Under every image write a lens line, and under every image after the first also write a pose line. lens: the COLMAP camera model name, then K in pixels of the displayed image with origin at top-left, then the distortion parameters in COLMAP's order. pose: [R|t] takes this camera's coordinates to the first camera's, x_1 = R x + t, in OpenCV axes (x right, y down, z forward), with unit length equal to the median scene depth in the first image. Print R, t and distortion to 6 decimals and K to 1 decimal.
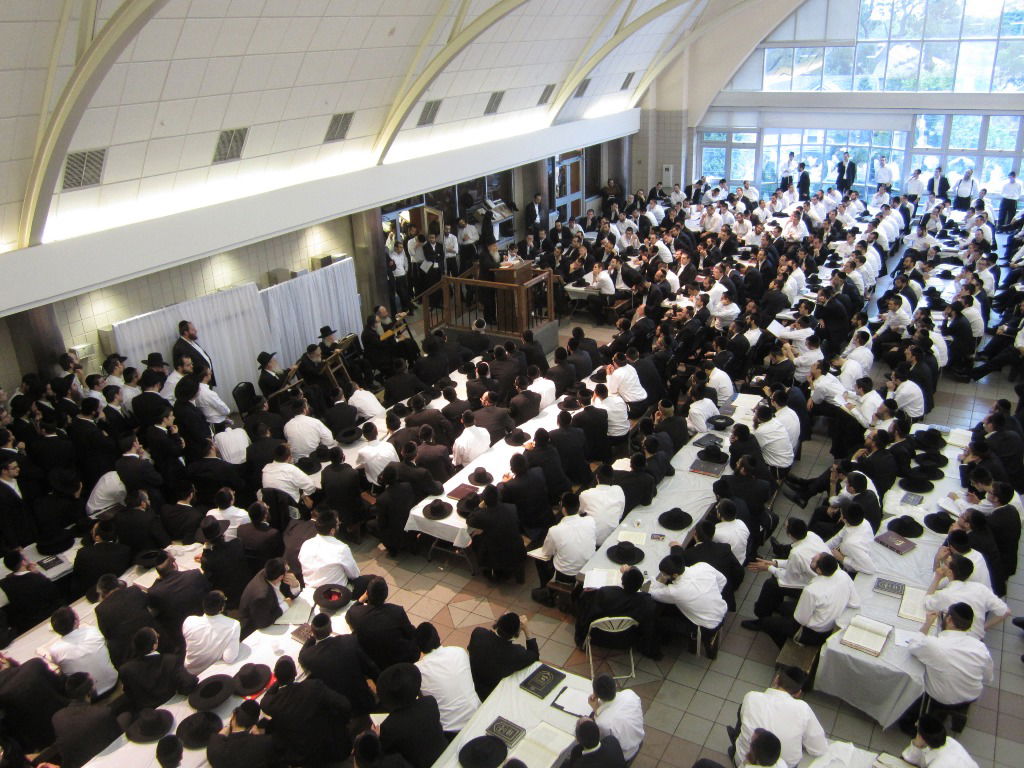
lens RADIAL K [[845.3, 0, 512.0], [0, 845.3, 384.0], [0, 0, 1]] dist [-0.034544, 0.000440]
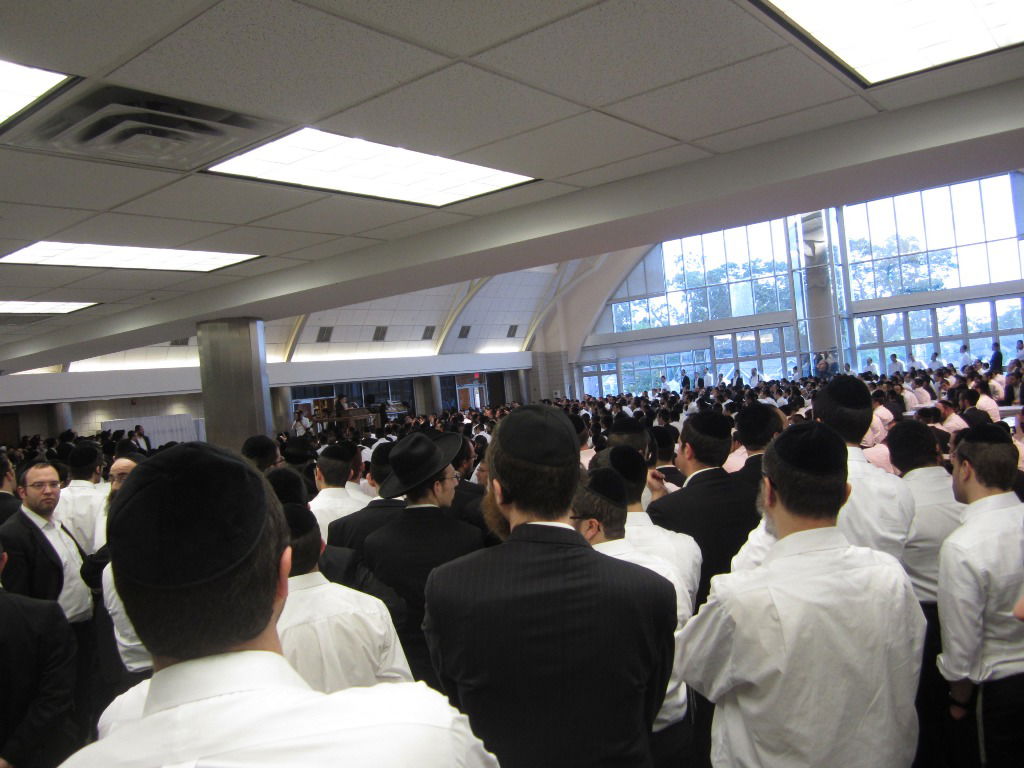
lens RADIAL K [[845.3, 0, 512.0], [0, 845.3, 384.0], [0, 0, 1]] dist [-0.034544, 0.000440]
pose [[0.988592, -0.059267, -0.138465, 0.605399], [0.002810, 0.926424, -0.376471, 0.486289], [0.150589, 0.371787, 0.916022, -0.528529]]
